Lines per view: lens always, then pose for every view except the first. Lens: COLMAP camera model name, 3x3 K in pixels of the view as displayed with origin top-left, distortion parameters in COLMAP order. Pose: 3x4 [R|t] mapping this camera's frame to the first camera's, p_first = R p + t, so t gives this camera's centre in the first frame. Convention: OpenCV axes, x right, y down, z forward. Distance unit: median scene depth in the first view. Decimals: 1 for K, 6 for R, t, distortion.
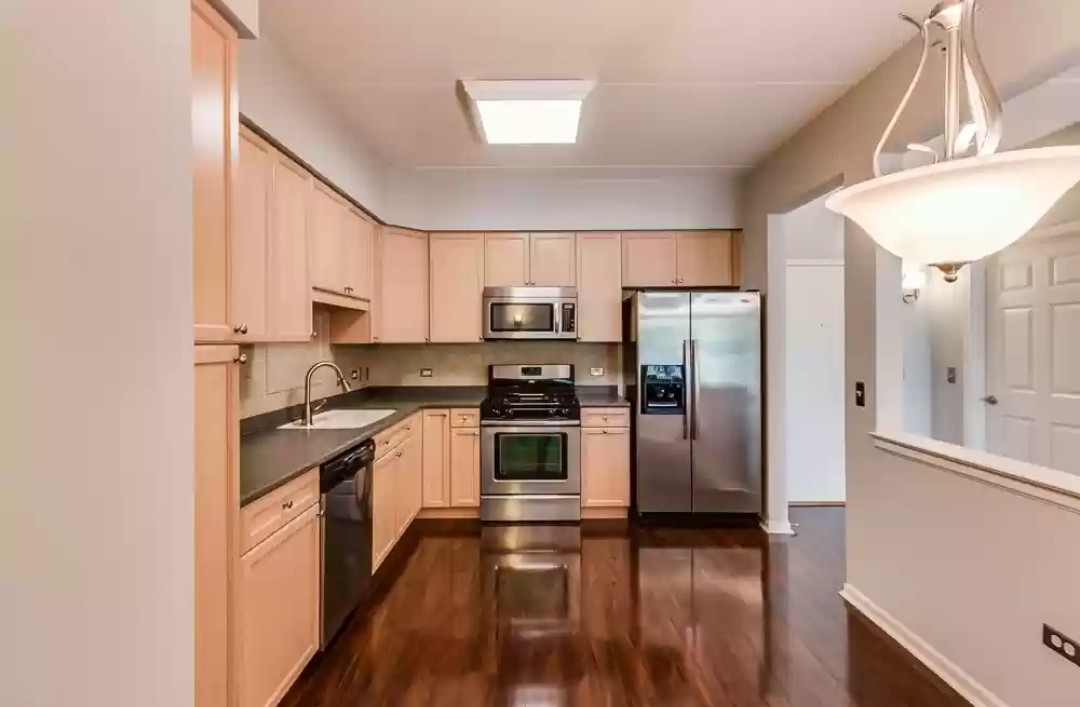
lens RADIAL K [[493.0, 0, 542.0], [0, 493.0, 339.1], [0, 0, 1]] dist [-0.000735, -0.000058]
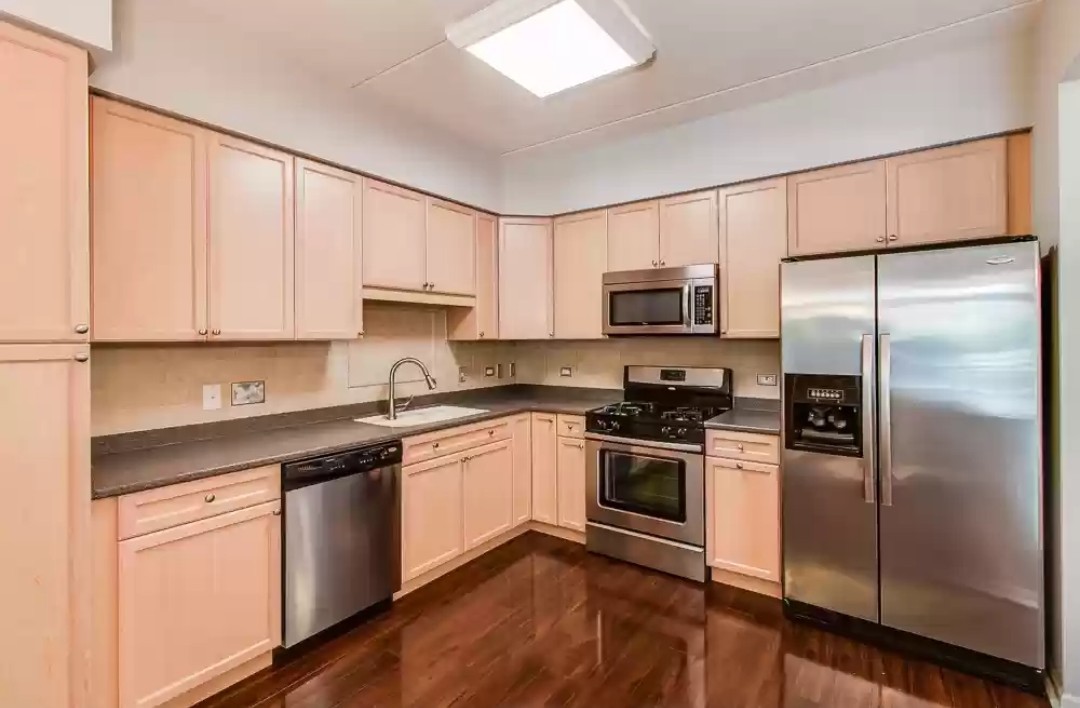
lens RADIAL K [[493.0, 0, 542.0], [0, 493.0, 339.6], [0, 0, 1]] dist [-0.000735, -0.000058]
pose [[0.817211, -0.000679, -0.576339, 0.299512], [0.006550, 0.999946, 0.008110, 0.000512], [0.576302, -0.010402, 0.817171, 0.266696]]
